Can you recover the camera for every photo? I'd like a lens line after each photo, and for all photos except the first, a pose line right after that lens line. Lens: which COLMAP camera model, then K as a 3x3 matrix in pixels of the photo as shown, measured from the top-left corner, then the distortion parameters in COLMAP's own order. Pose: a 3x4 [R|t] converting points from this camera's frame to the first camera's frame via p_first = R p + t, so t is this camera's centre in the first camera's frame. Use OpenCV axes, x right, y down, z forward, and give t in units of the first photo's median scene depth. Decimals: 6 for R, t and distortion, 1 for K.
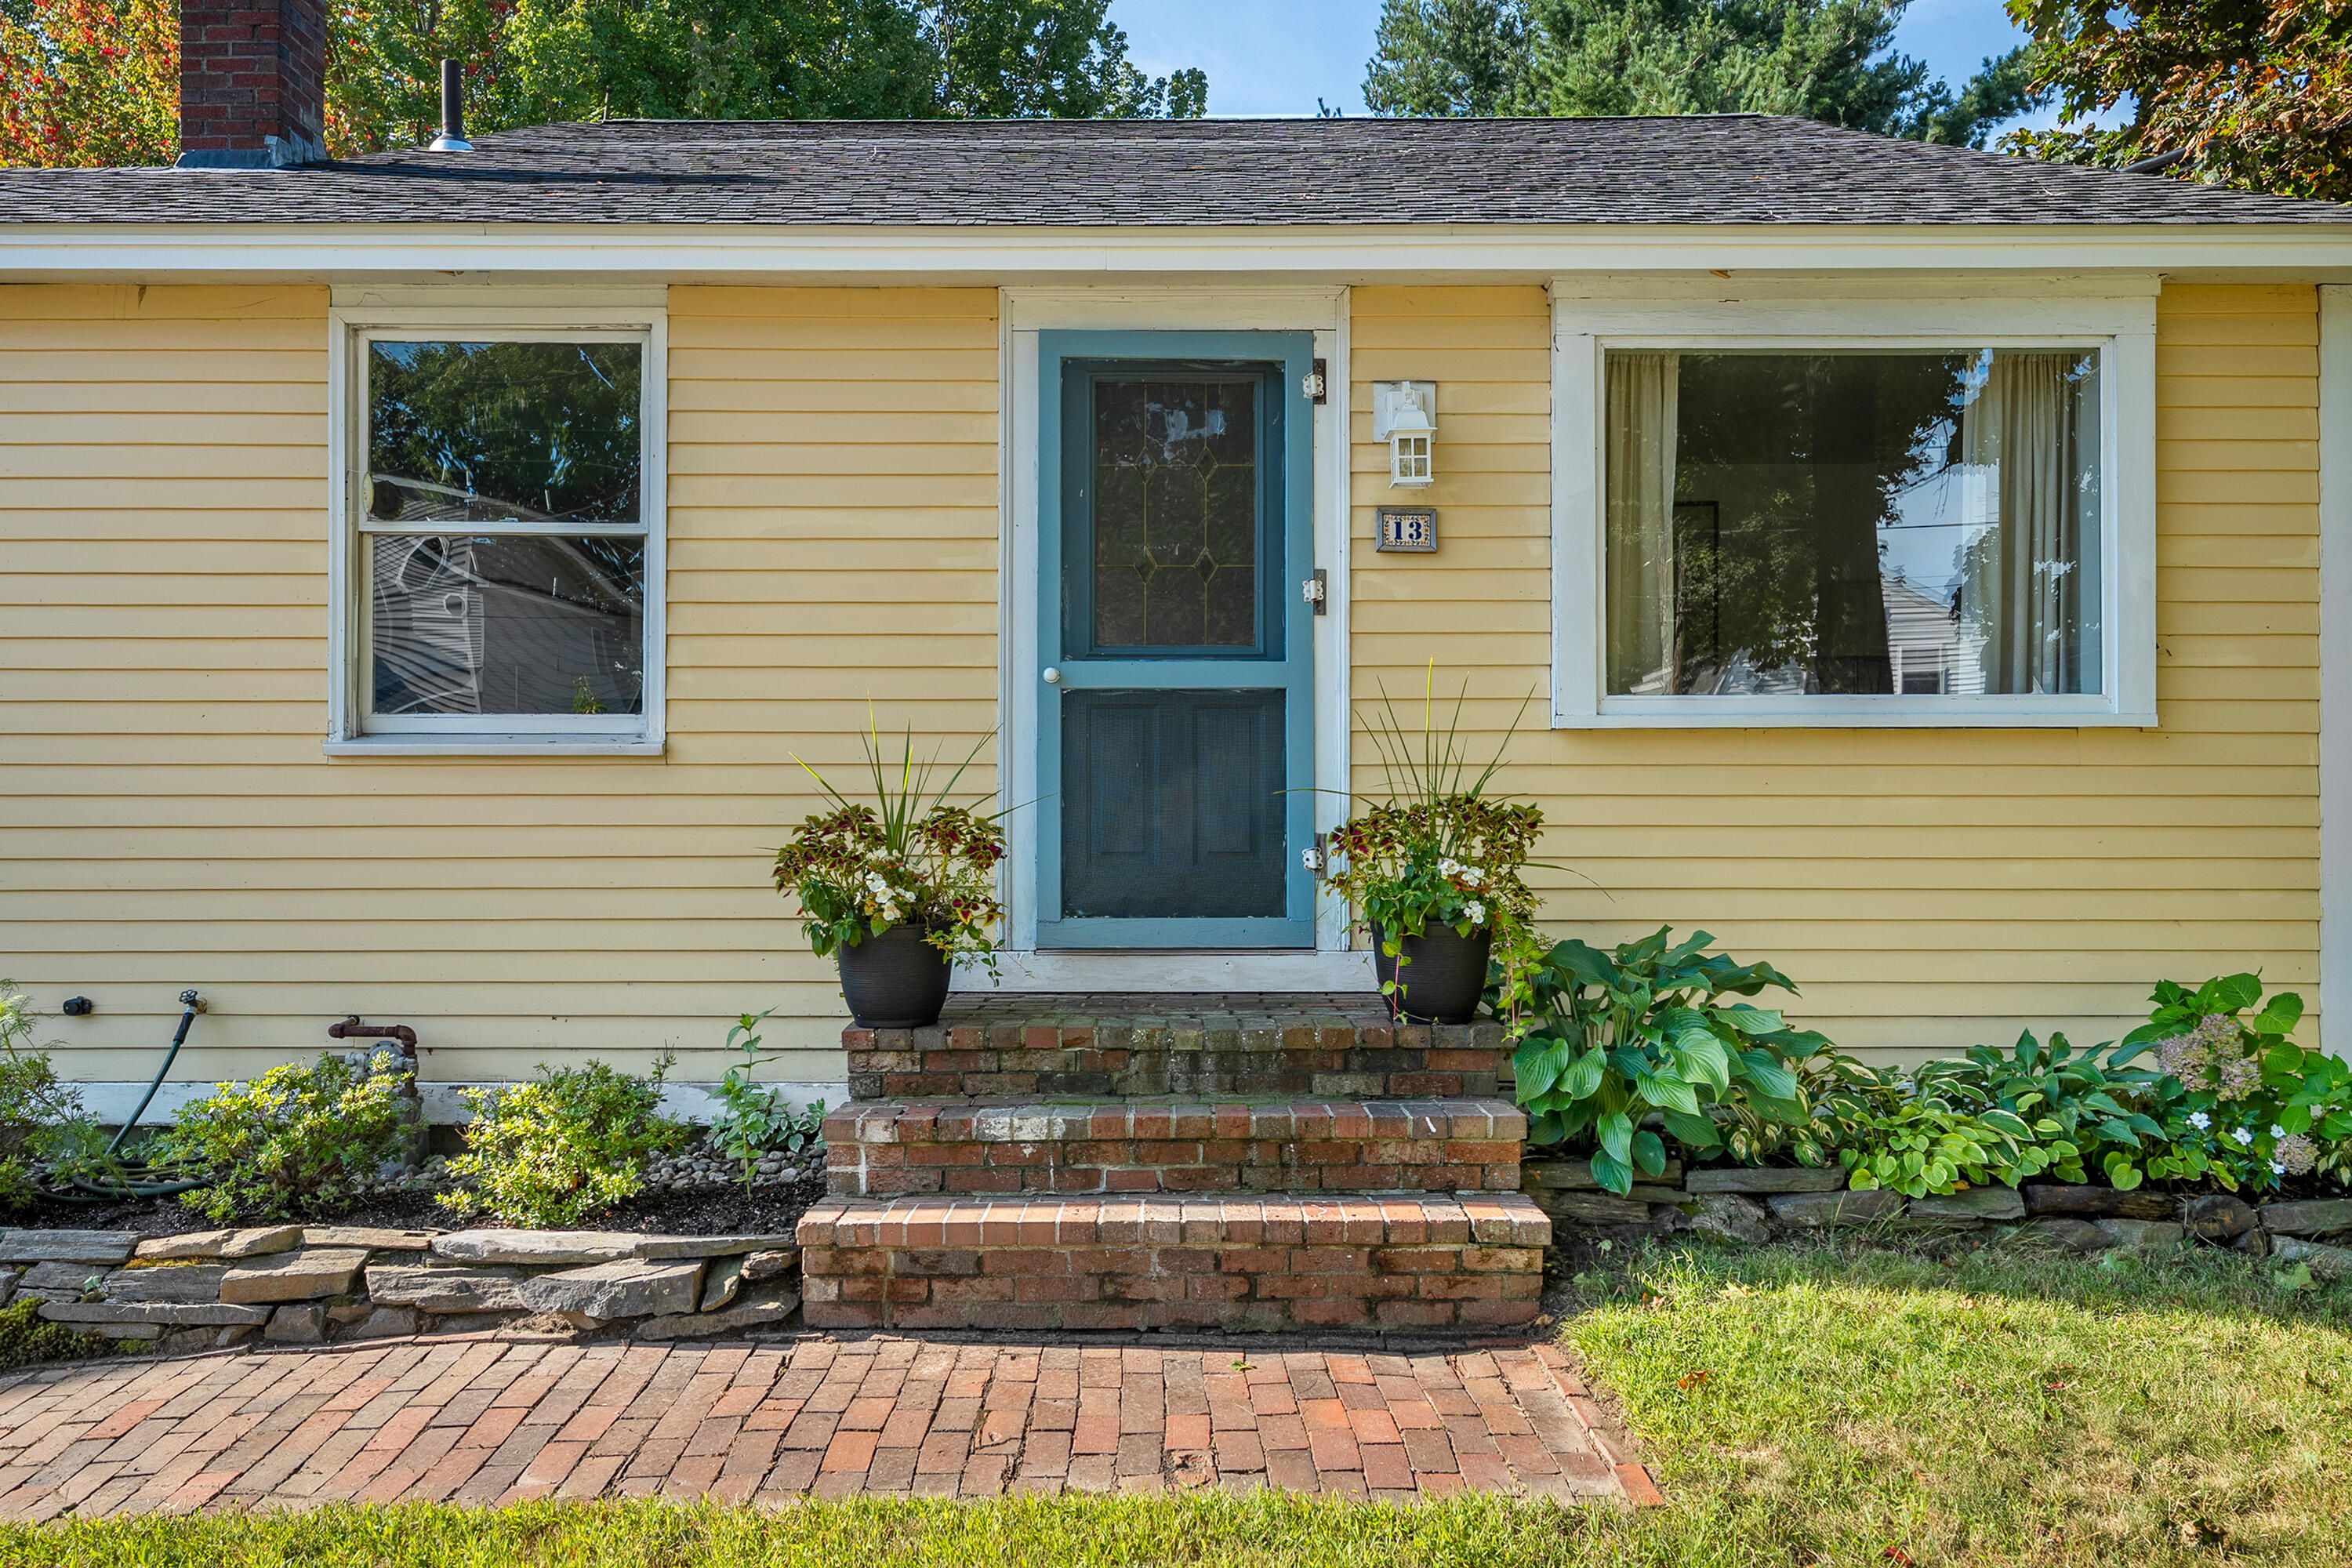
lens RADIAL K [[1839.3, 0, 1176.0], [0, 1839.3, 784.0], [0, 0, 1]] dist [-0.000719, 0.001391]
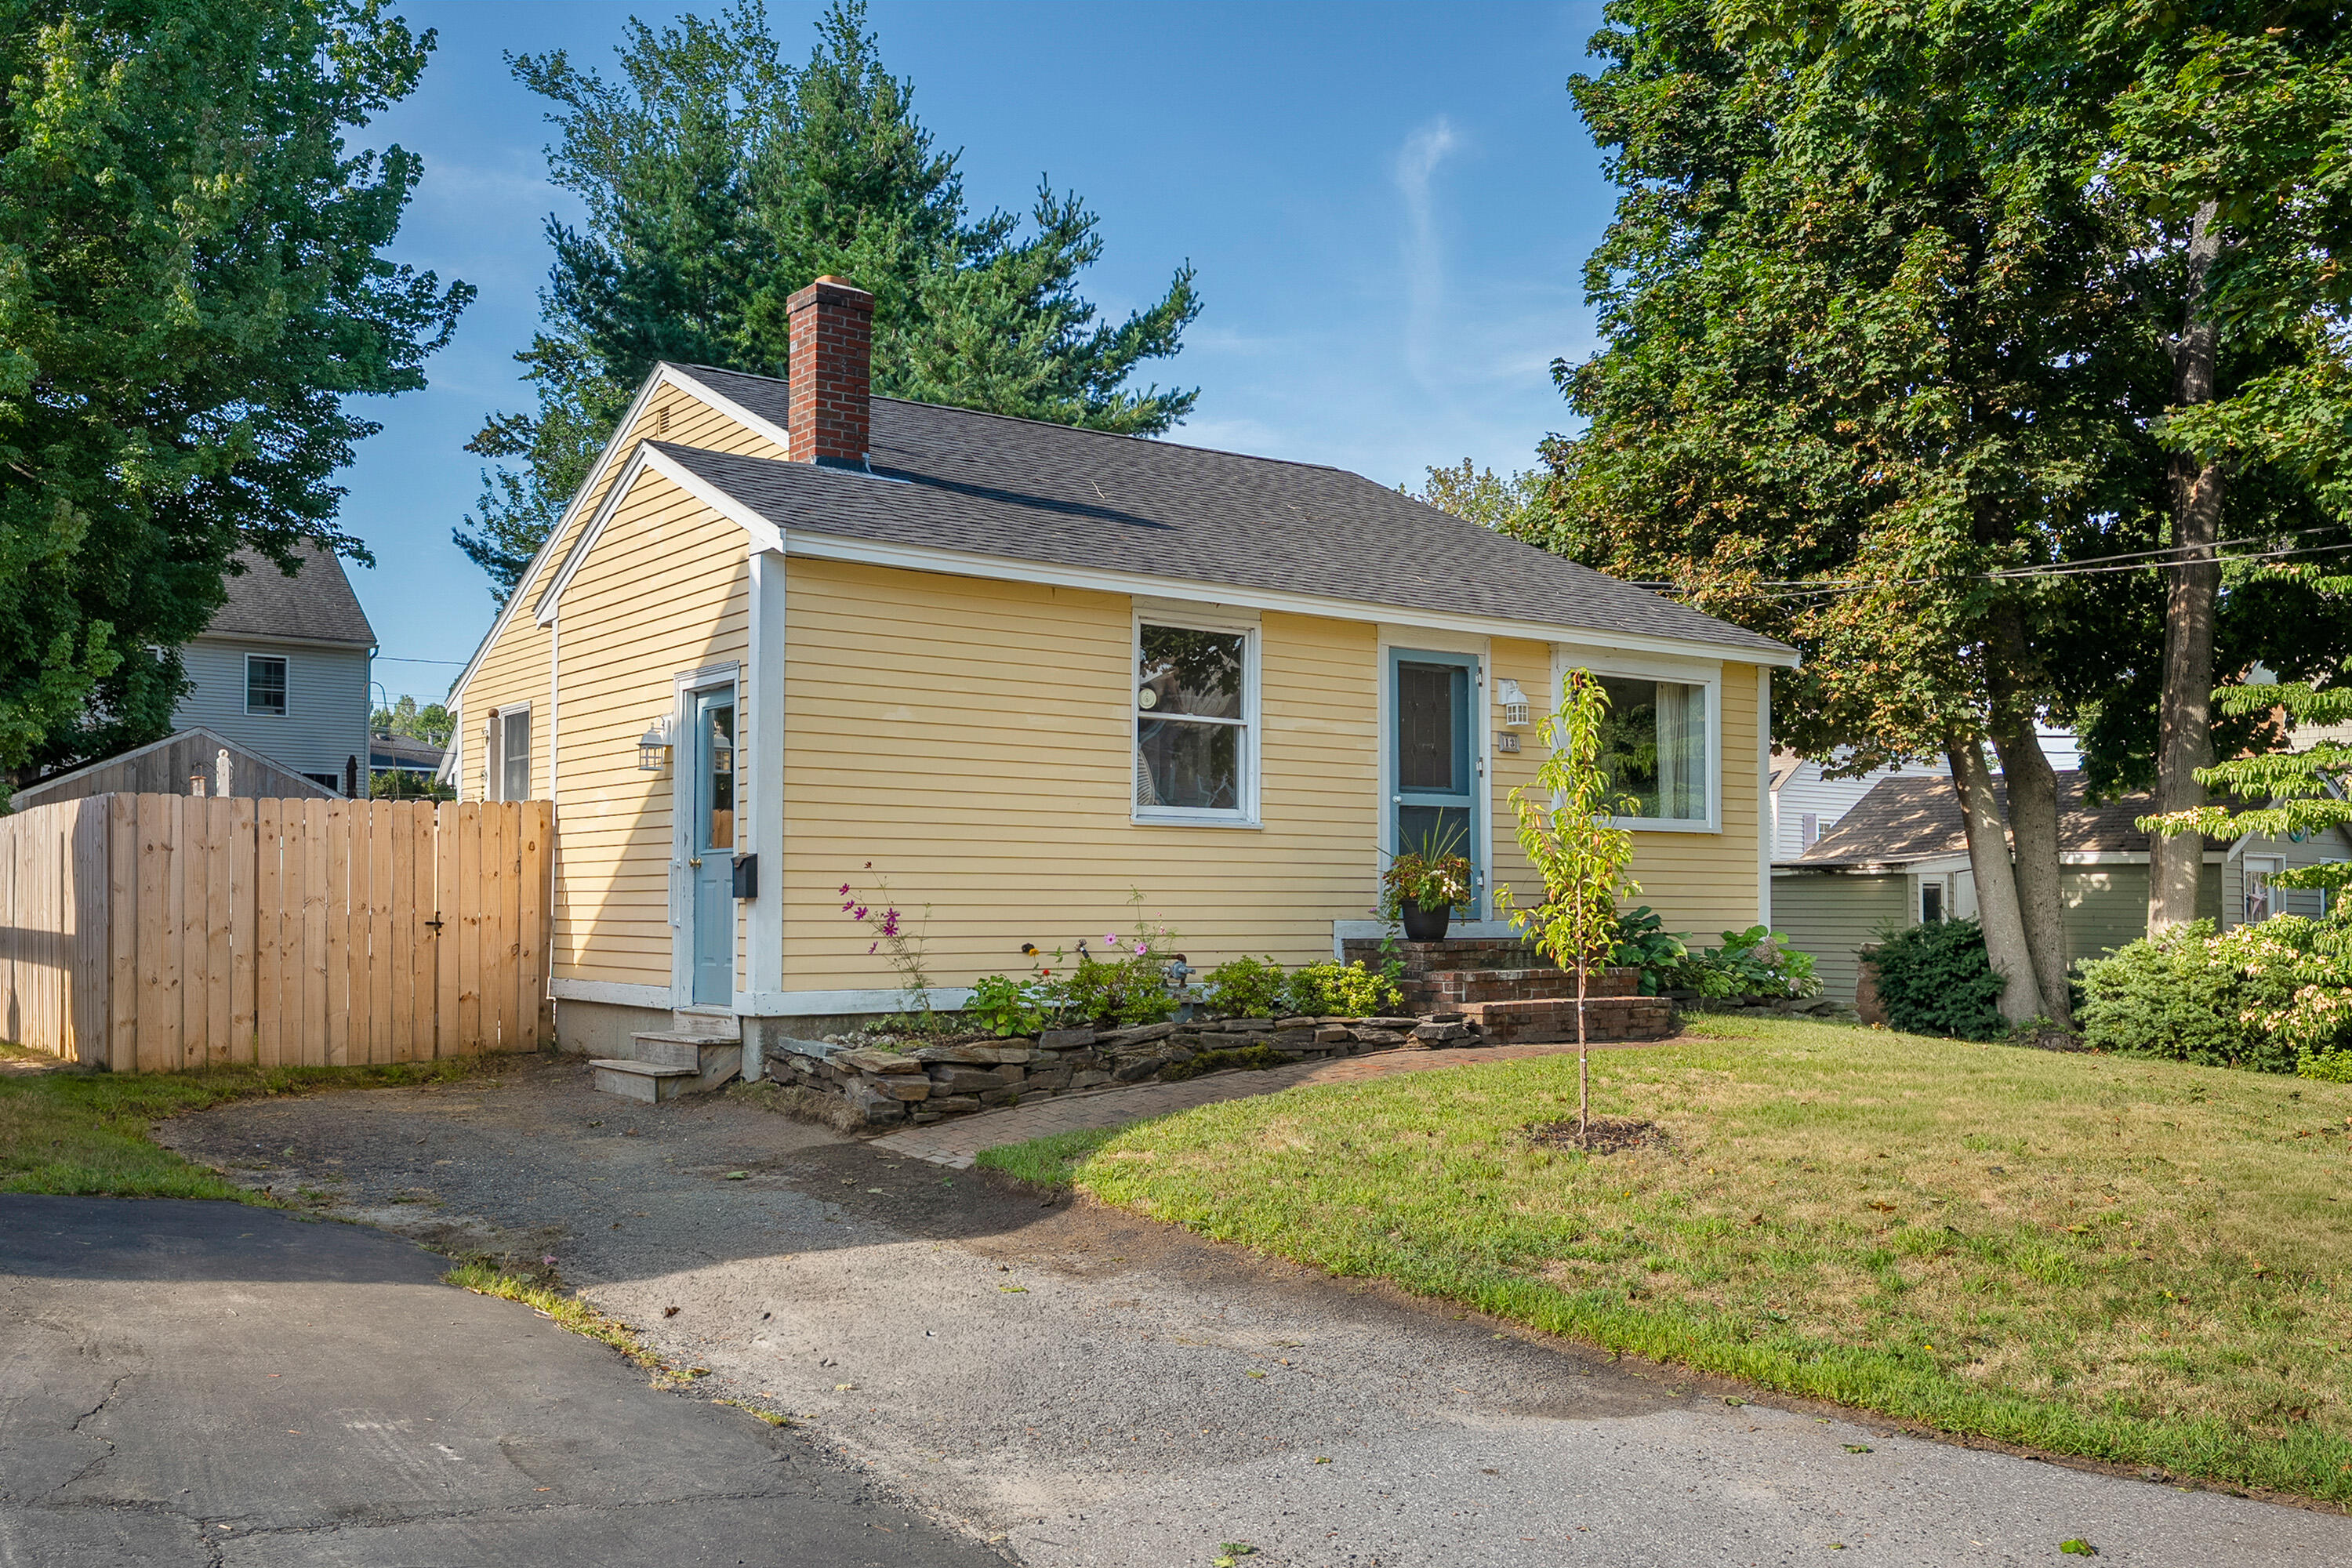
lens RADIAL K [[2066.6, 0, 1180.5], [0, 2066.6, 885.0], [0, 0, 1]] dist [-0.001680, 0.003851]
pose [[0.812939, 0.011403, 0.582237, -1.824604], [-0.010305, 0.999933, -0.005196, 0.064903], [-0.582257, -0.001776, 0.813003, -0.944355]]
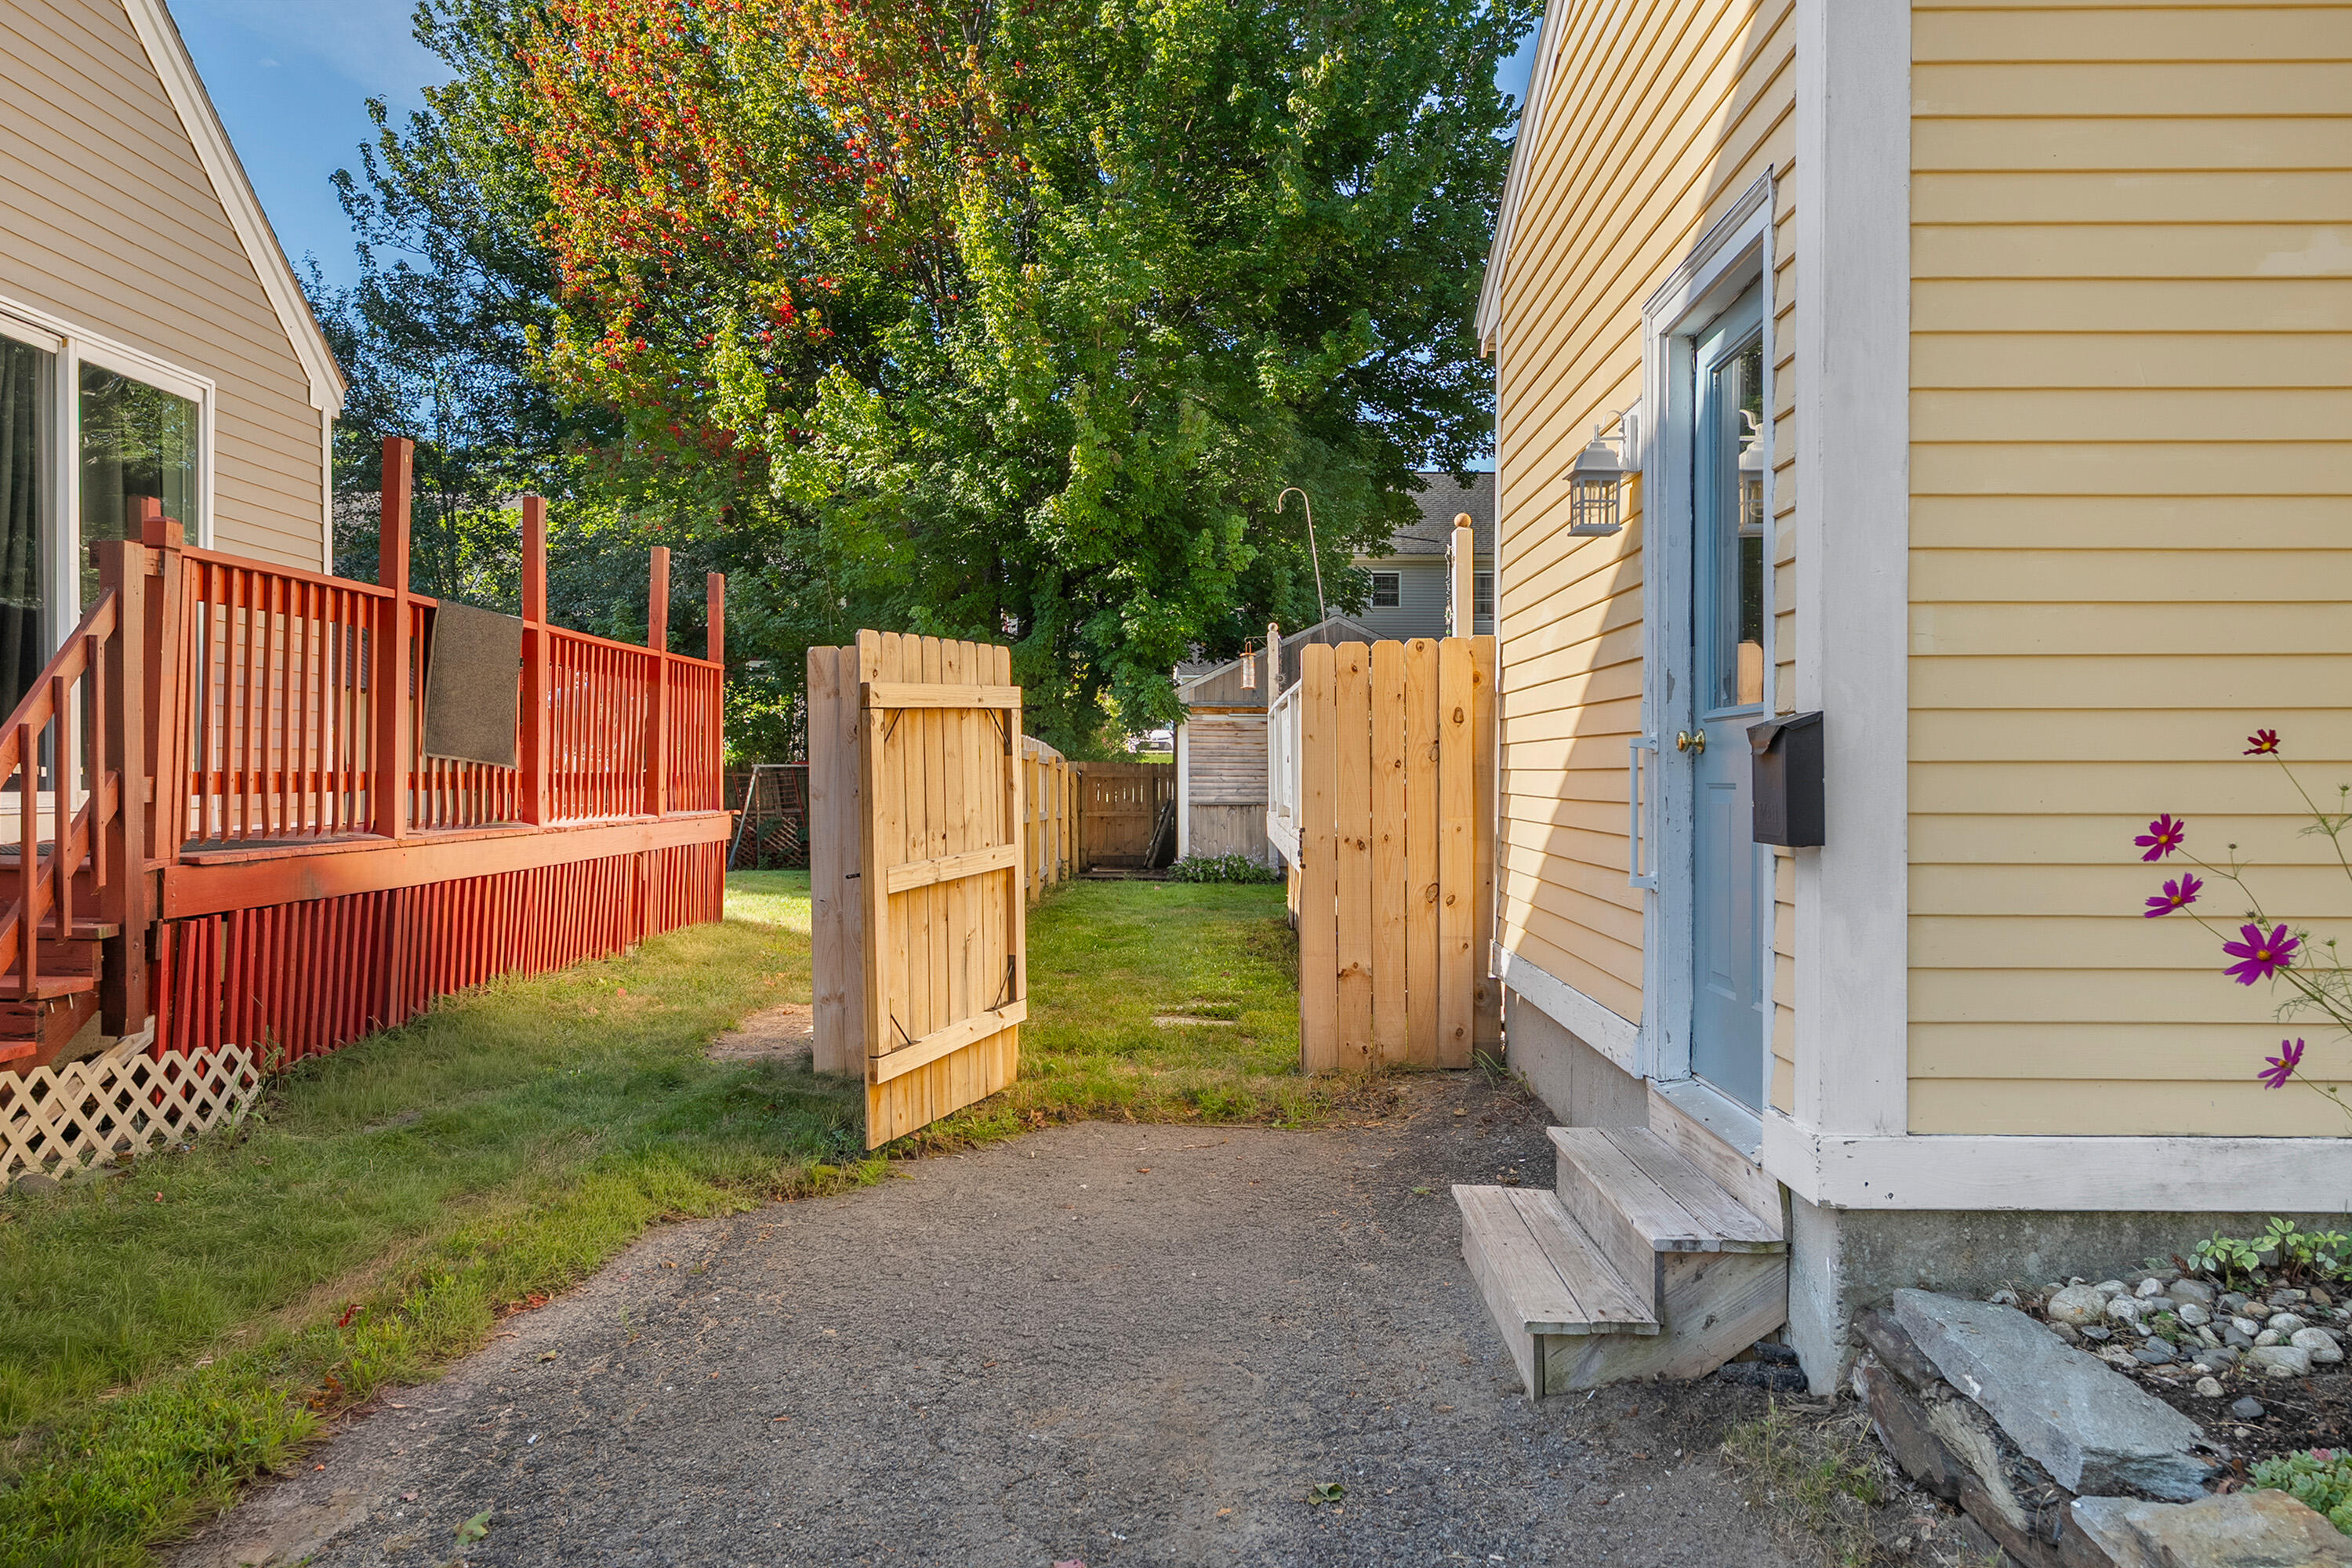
lens RADIAL K [[1540.7, 0, 1174.6], [0, 1540.7, 771.2], [0, 0, 1]] dist [-0.002384, -0.001550]
pose [[0.999295, 0.002169, -0.037487, -1.142536], [-0.001837, 0.999959, 0.008889, 0.042010], [0.037505, -0.008814, 0.999258, 0.505871]]
